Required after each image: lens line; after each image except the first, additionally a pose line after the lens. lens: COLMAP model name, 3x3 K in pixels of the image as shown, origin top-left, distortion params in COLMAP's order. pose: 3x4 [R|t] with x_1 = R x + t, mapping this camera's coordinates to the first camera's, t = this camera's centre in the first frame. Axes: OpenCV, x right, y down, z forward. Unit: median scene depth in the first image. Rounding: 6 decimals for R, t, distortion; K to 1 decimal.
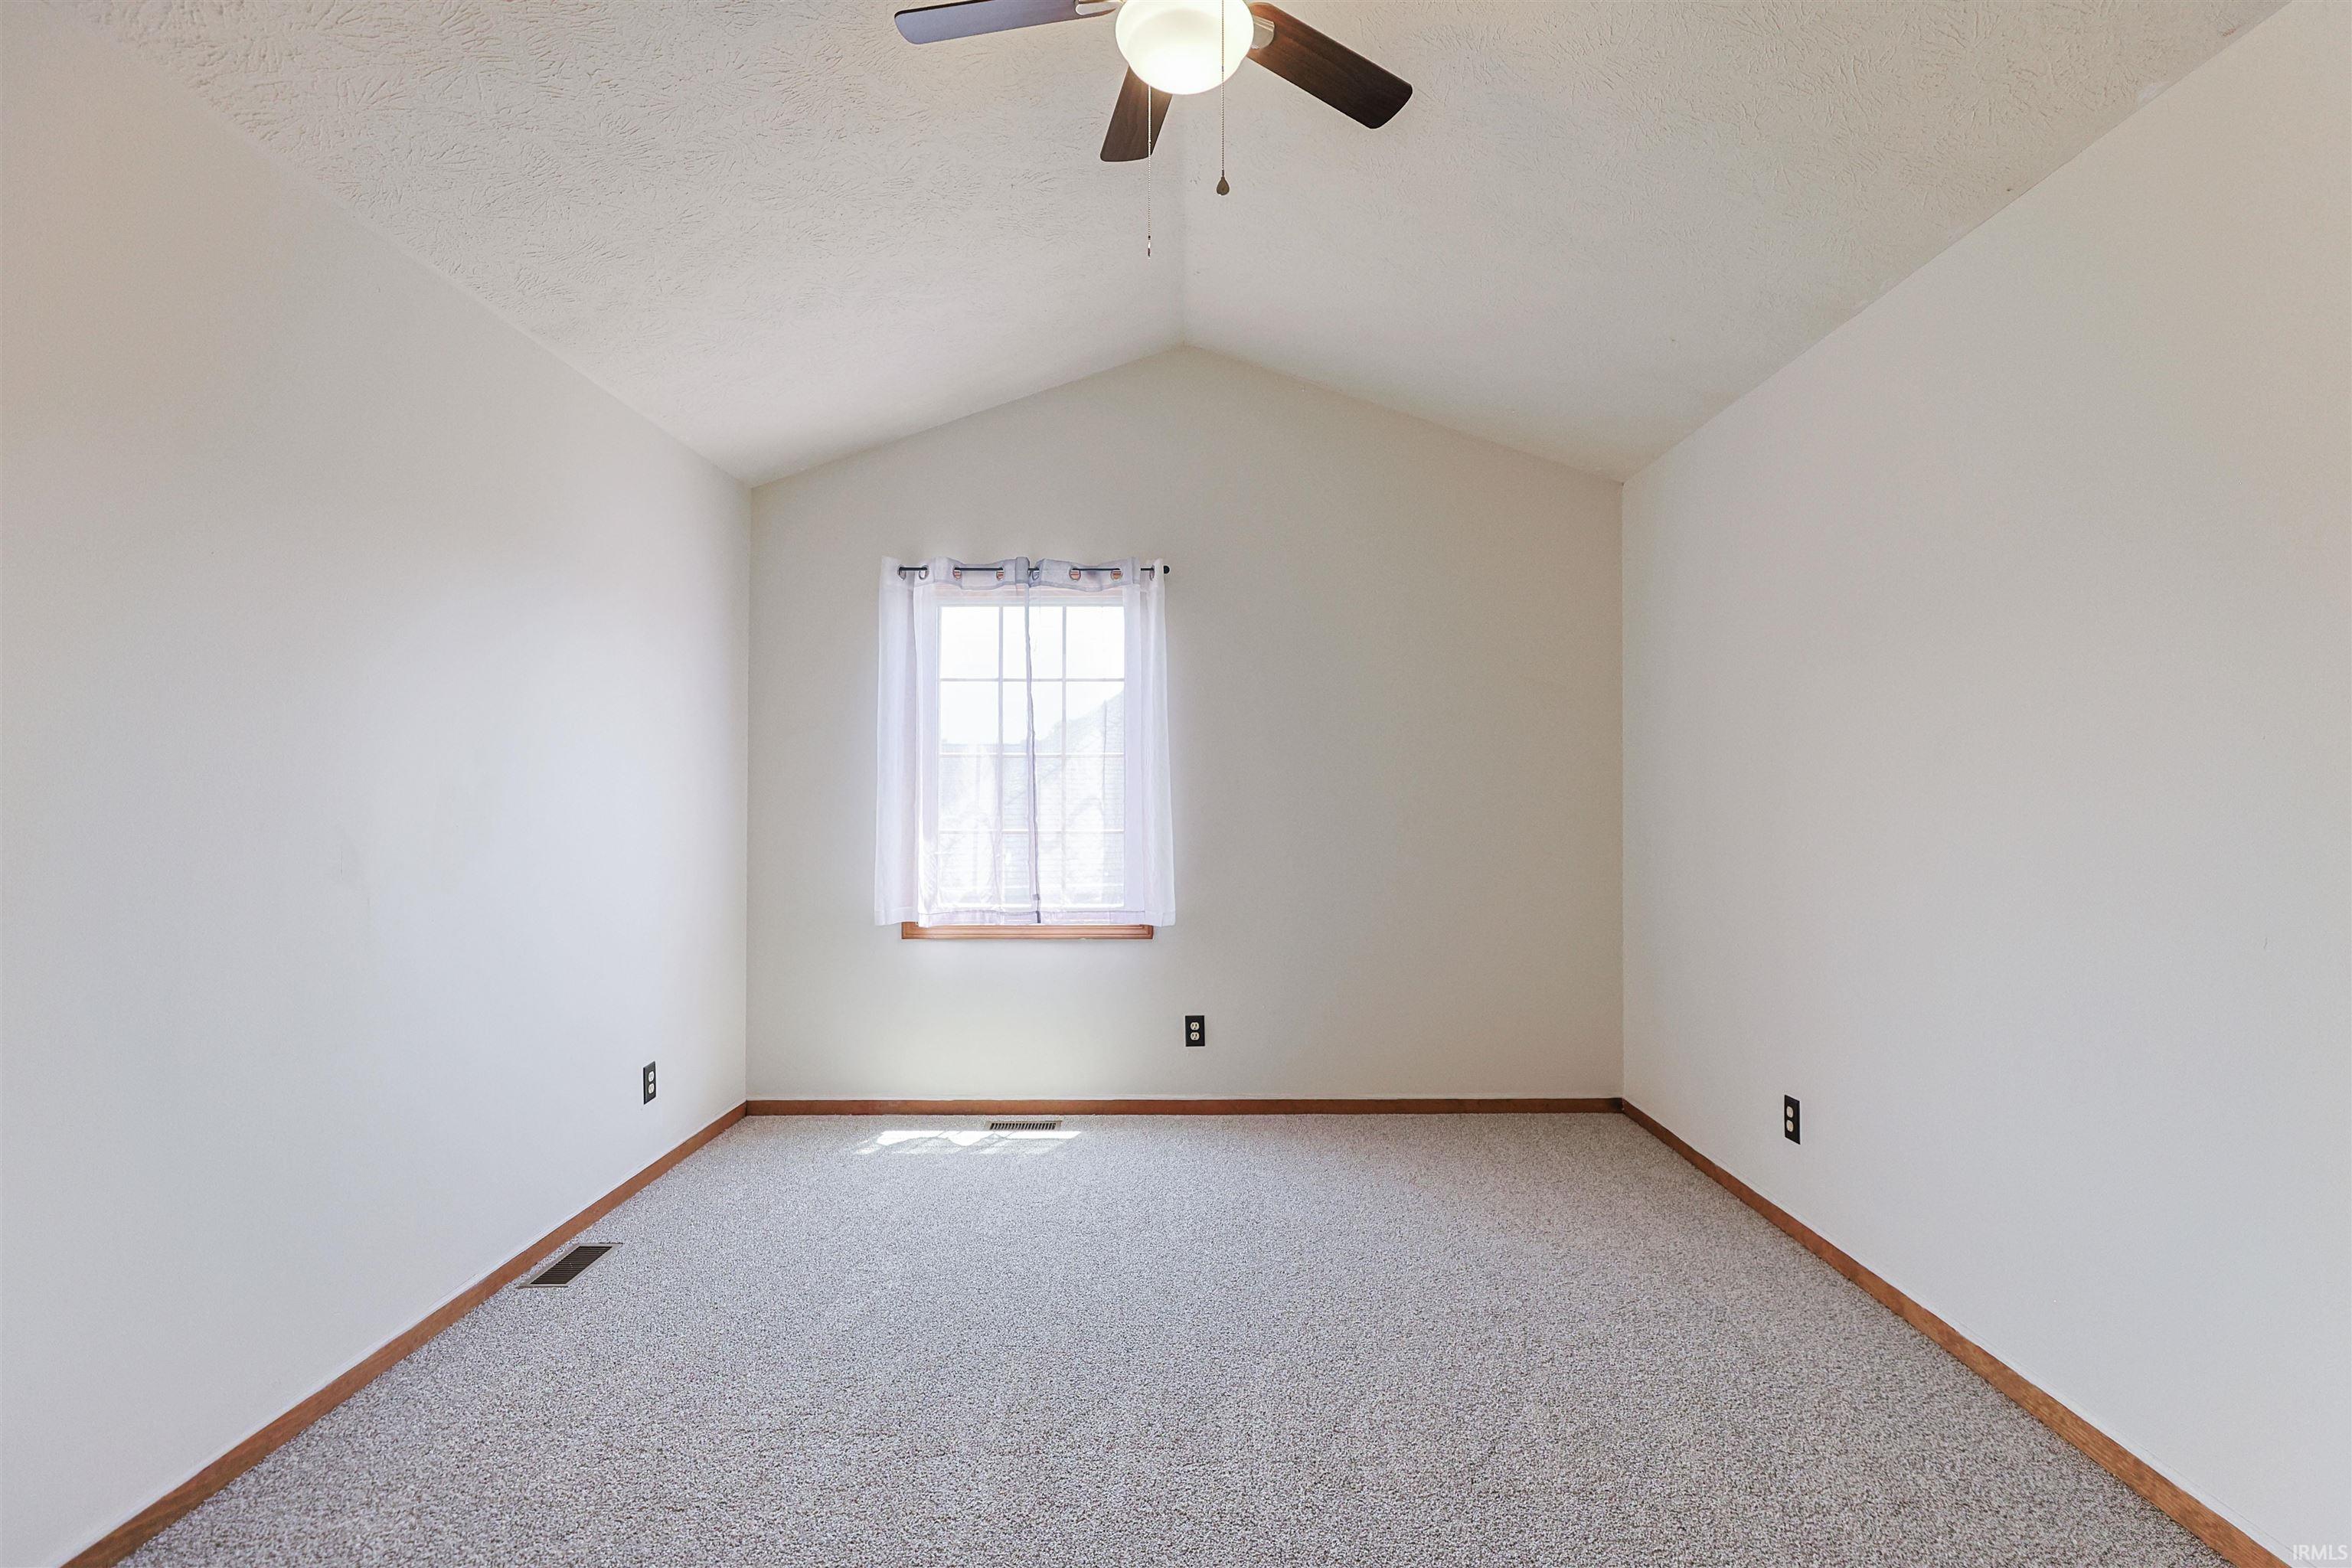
lens RADIAL K [[1126.7, 0, 1185.0], [0, 1126.7, 781.2], [0, 0, 1]] dist [-0.018322, 0.000969]
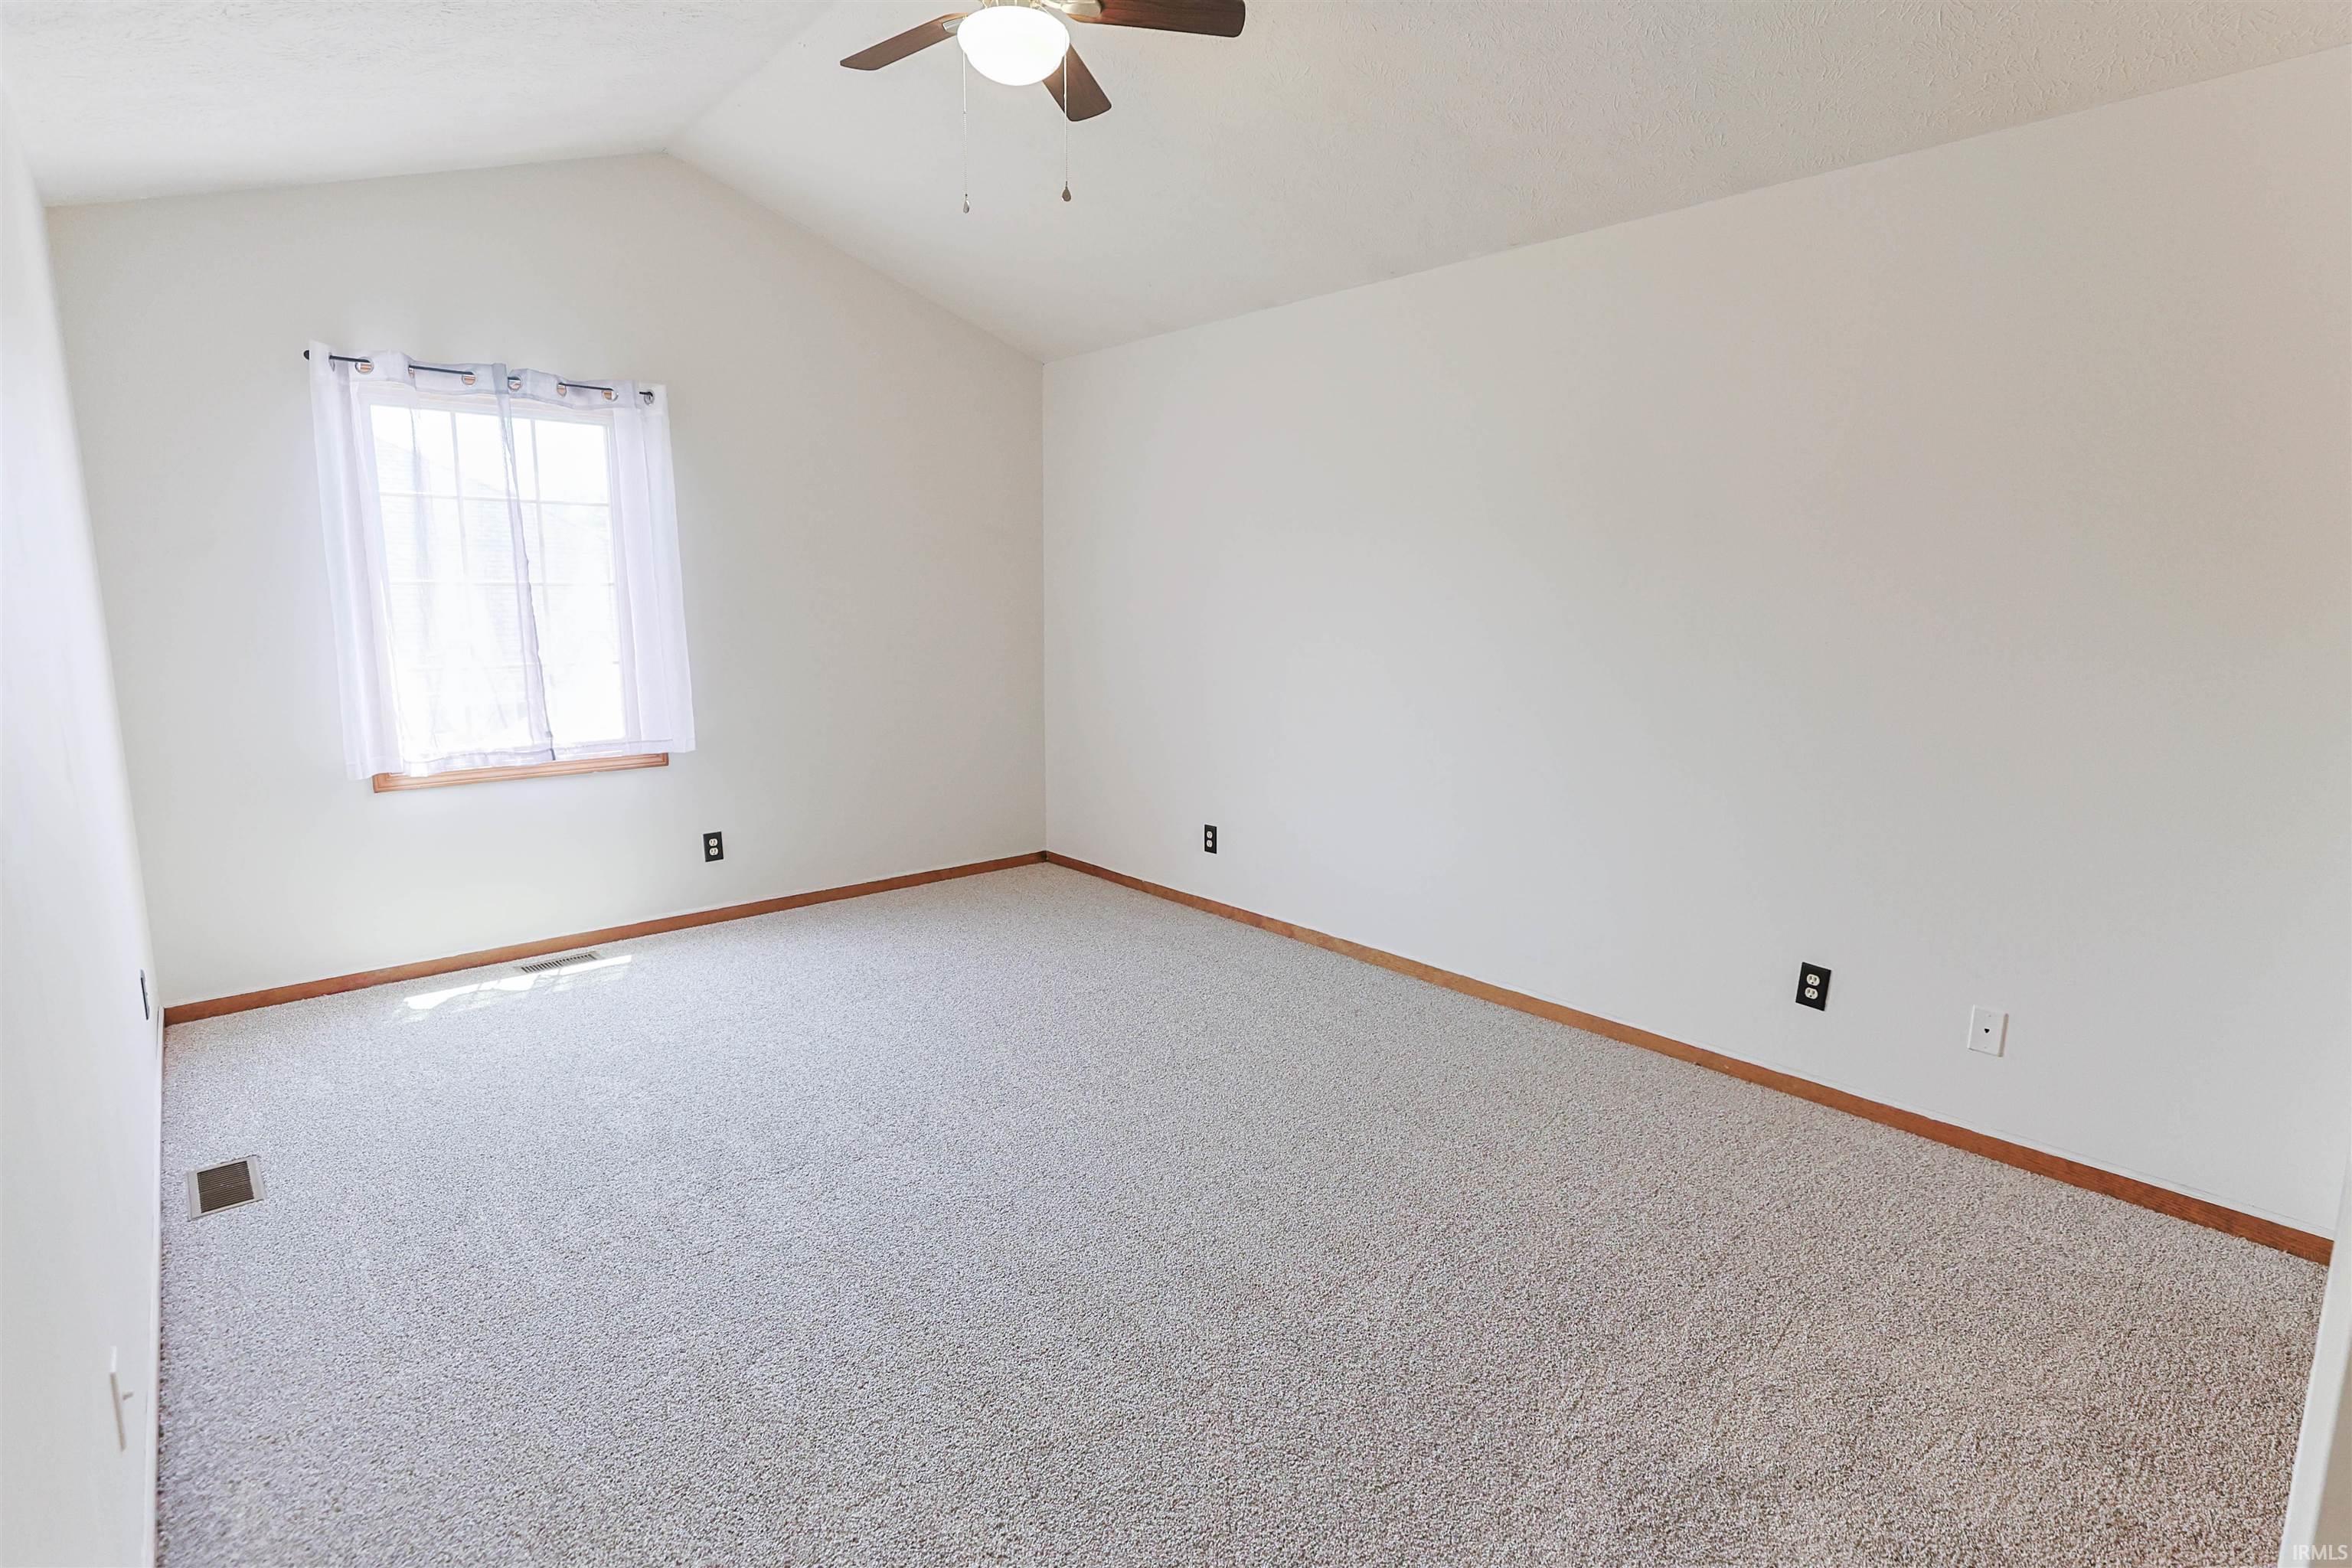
lens RADIAL K [[1118.5, 0, 1203.3], [0, 1118.5, 776.5], [0, 0, 1]] dist [-0.017392, 0.000414]
pose [[0.738423, -0.101680, 0.666628, -0.353439], [-0.017797, 0.985284, 0.169998, -0.032975], [-0.674103, -0.137394, 0.725746, -0.074386]]
